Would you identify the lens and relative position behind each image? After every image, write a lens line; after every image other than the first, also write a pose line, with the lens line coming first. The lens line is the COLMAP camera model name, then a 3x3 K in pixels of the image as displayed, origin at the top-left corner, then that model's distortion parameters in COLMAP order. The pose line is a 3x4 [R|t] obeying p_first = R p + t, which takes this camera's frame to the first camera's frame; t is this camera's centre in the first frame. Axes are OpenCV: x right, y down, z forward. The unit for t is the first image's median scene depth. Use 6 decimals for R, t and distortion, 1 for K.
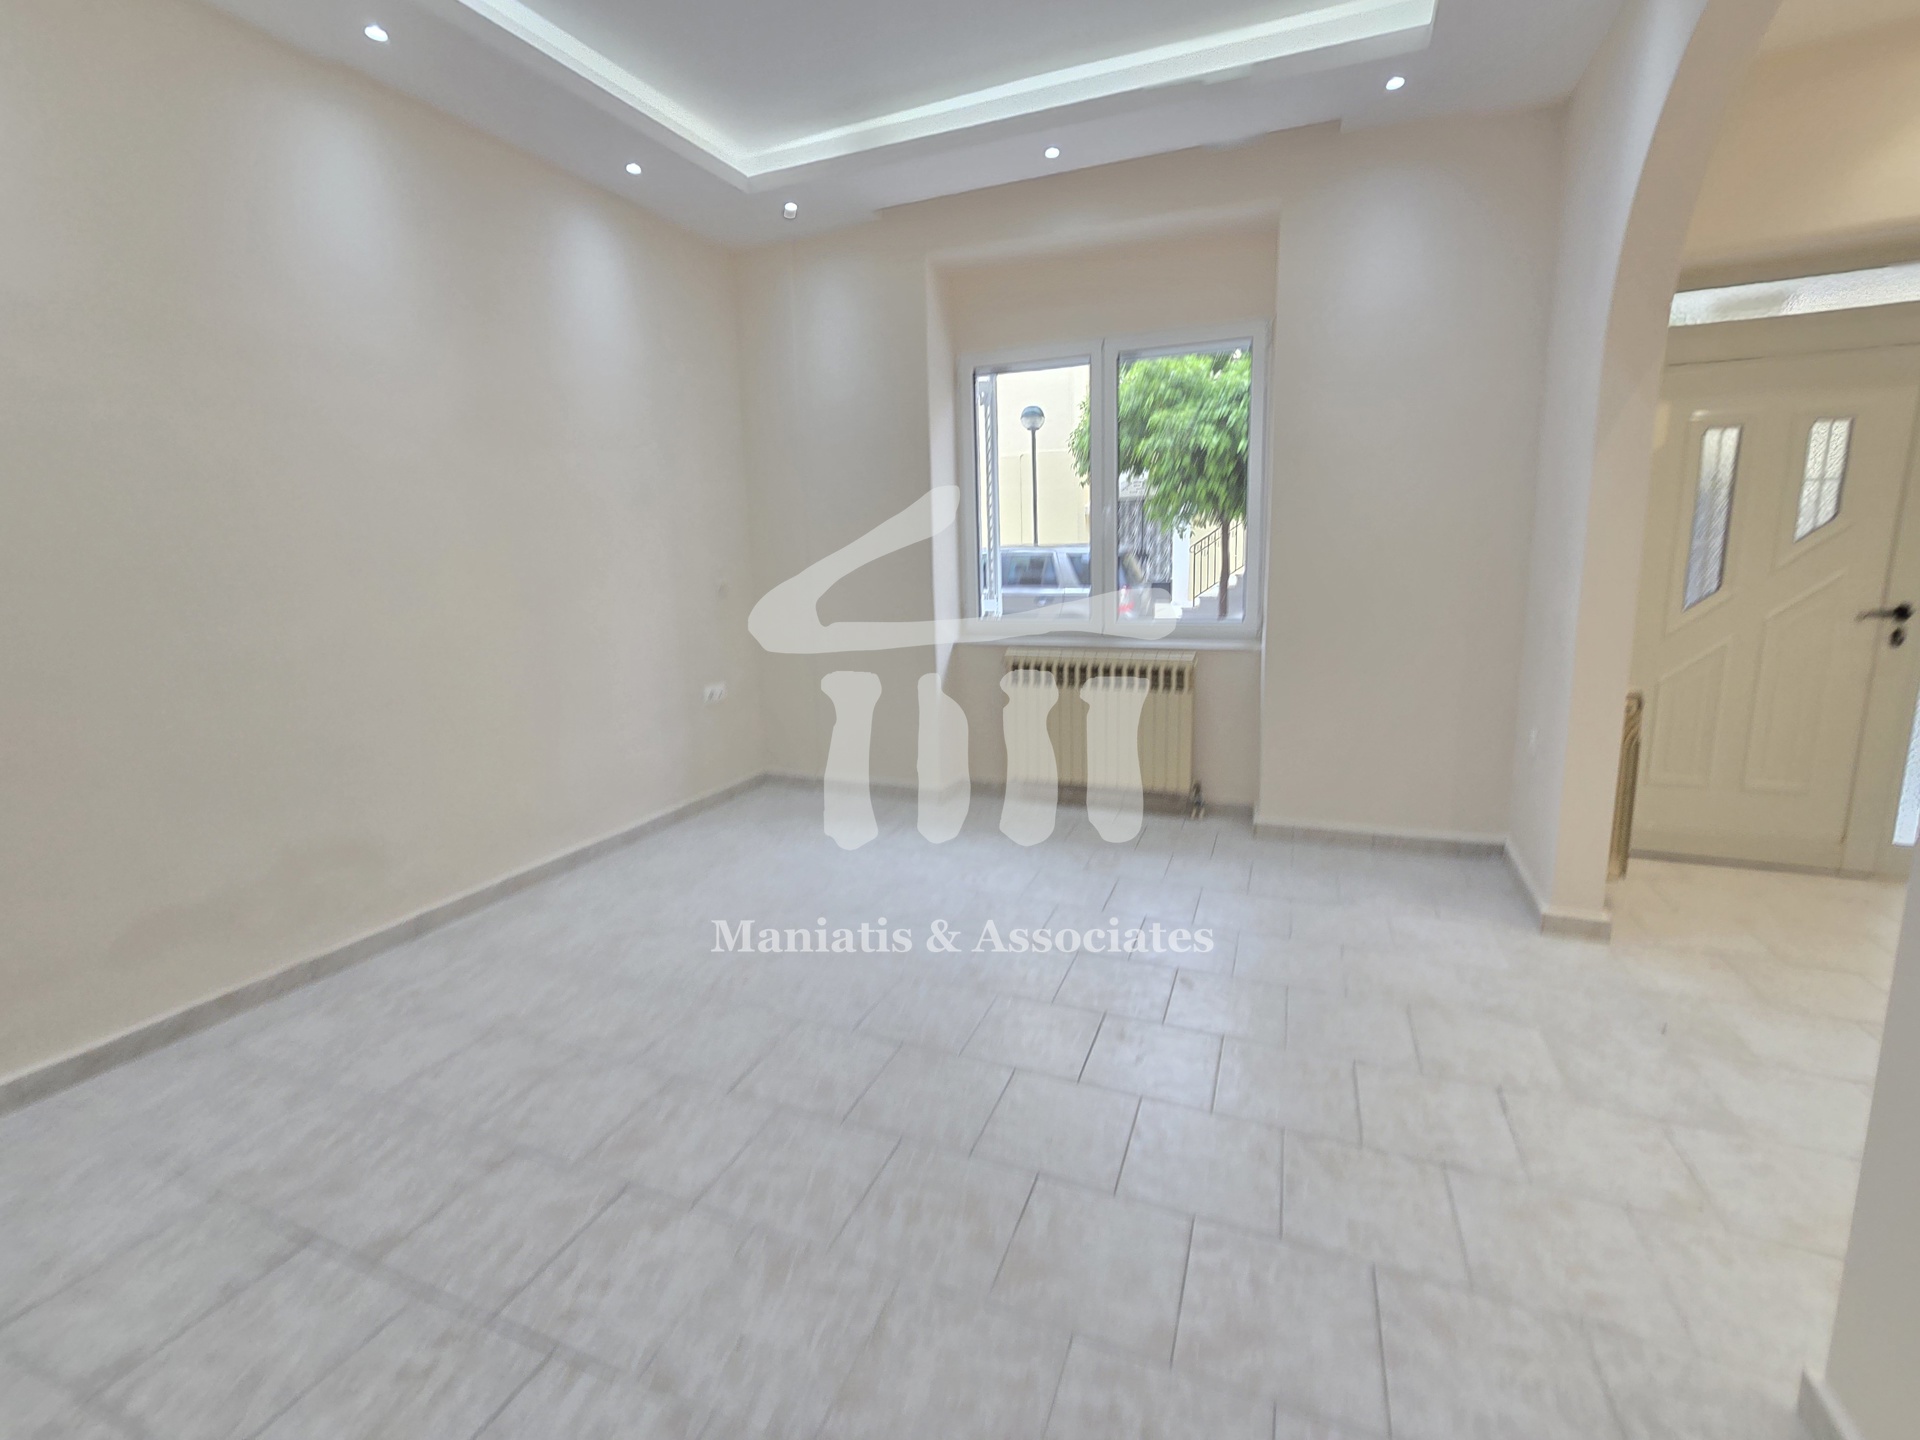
lens RADIAL K [[798.7, 0, 970.4], [0, 798.7, 683.3], [0, 0, 1]] dist [-0.015191, 0.006639]
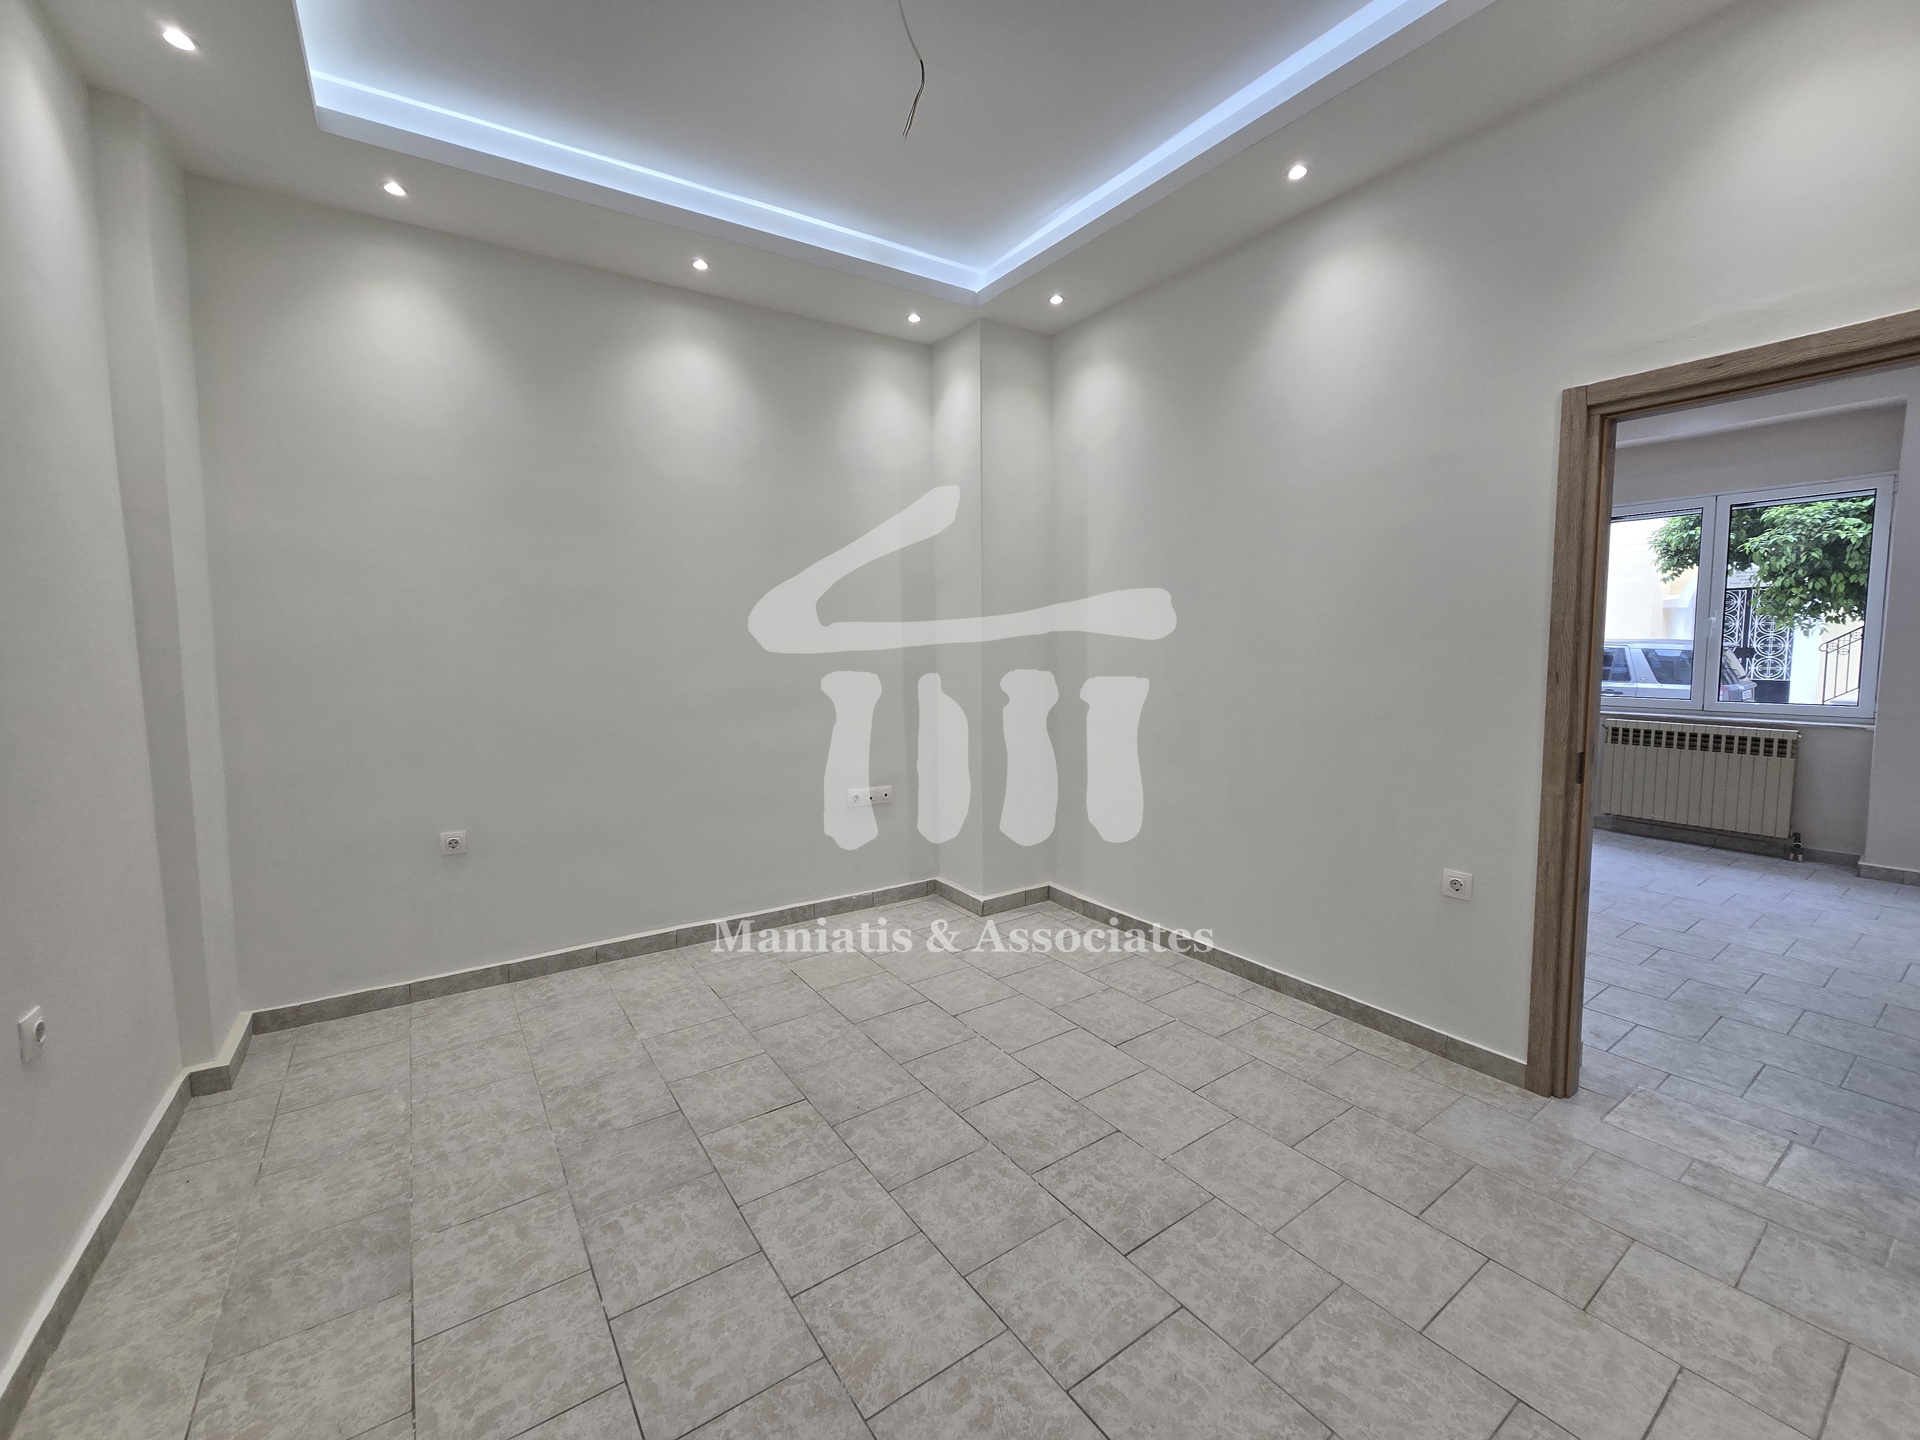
lens RADIAL K [[782.1, 0, 967.7], [0, 782.1, 696.2], [0, 0, 1]] dist [-0.000816, 0.001815]
pose [[0.841098, 0.062348, -0.537277, -0.060865], [-0.108314, 0.992629, -0.054375, 0.043039], [0.529927, 0.103929, 0.841651, -0.277283]]
